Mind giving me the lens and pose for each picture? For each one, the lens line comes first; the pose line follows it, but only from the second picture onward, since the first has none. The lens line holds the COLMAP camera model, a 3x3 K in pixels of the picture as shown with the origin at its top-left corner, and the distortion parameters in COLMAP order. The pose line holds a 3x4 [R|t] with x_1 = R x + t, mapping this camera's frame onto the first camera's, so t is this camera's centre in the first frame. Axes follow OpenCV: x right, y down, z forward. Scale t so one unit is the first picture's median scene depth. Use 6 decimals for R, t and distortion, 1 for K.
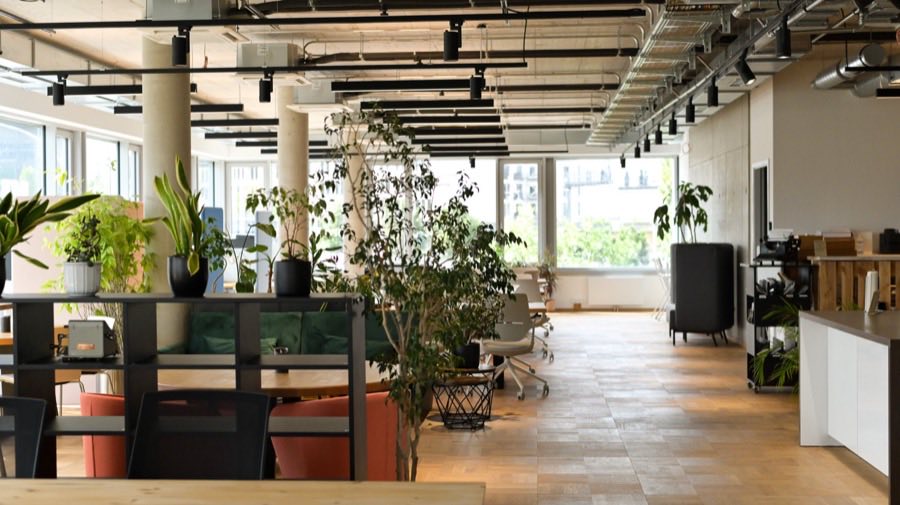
lens RADIAL K [[1356.7, 0, 449.9], [0, 1356.7, 251.9], [0, 0, 1]] dist [0.004083, 0.000000]
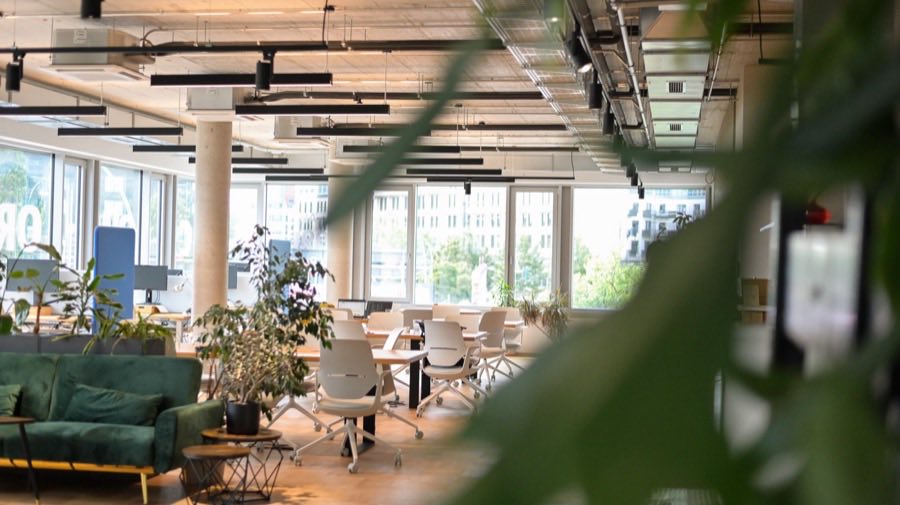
lens RADIAL K [[1356.7, 0, 449.8], [0, 1356.7, 252.4], [0, 0, 1]] dist [0.004083, 0.000000]
pose [[0.995035, 0.026927, -0.095811, 0.092165], [-0.029390, 0.999270, -0.024386, -0.001274], [0.095085, 0.027081, 0.995101, 0.104669]]
